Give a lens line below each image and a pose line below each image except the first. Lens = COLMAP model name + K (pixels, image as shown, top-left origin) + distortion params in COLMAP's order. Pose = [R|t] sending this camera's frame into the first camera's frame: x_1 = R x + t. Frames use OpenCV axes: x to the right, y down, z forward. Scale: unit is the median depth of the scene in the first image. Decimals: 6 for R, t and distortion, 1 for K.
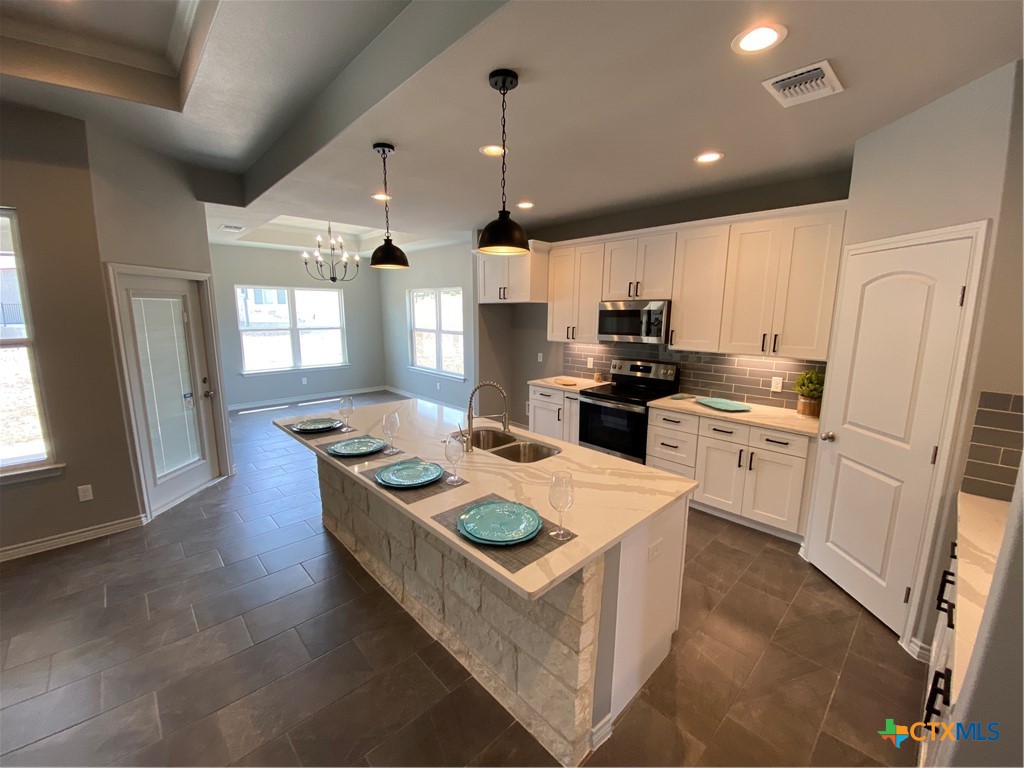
lens RADIAL K [[409.8, 0, 512.0], [0, 409.8, 384.0], [0, 0, 1]] dist [0.058925, -0.044445]
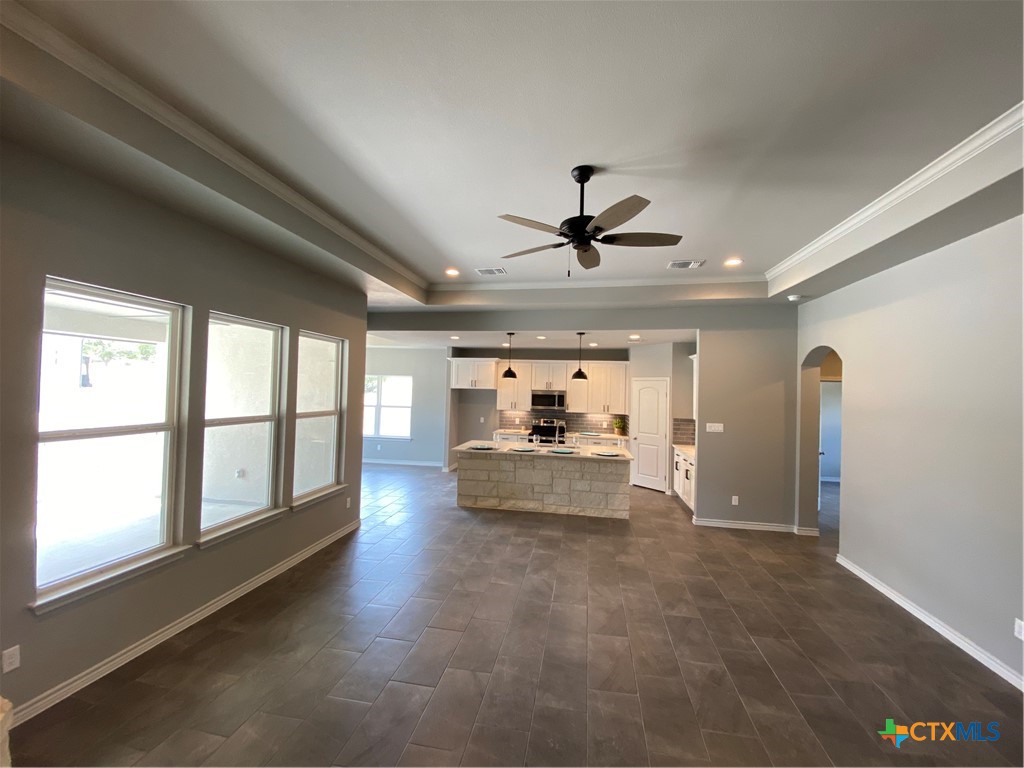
lens RADIAL K [[409.8, 0, 512.0], [0, 409.8, 384.0], [0, 0, 1]] dist [0.058925, -0.044445]
pose [[0.805289, 0.022206, 0.592466, -1.187011], [0.084070, 0.984924, -0.151186, 0.078699], [-0.586892, 0.171557, 0.791281, -0.627595]]
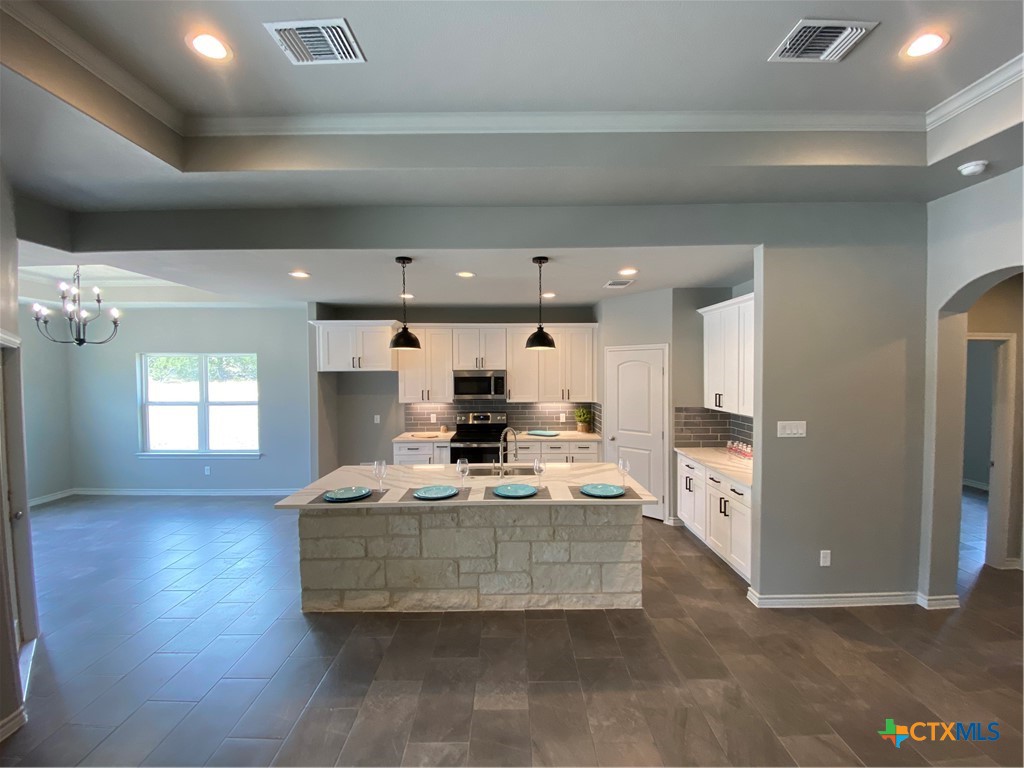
lens RADIAL K [[409.8, 0, 512.0], [0, 409.8, 384.0], [0, 0, 1]] dist [0.058925, -0.044445]
pose [[0.687549, -0.033315, 0.725373, -0.679274], [0.136656, 0.987034, -0.084197, -0.021566], [-0.713163, 0.157016, 0.683187, -0.038202]]
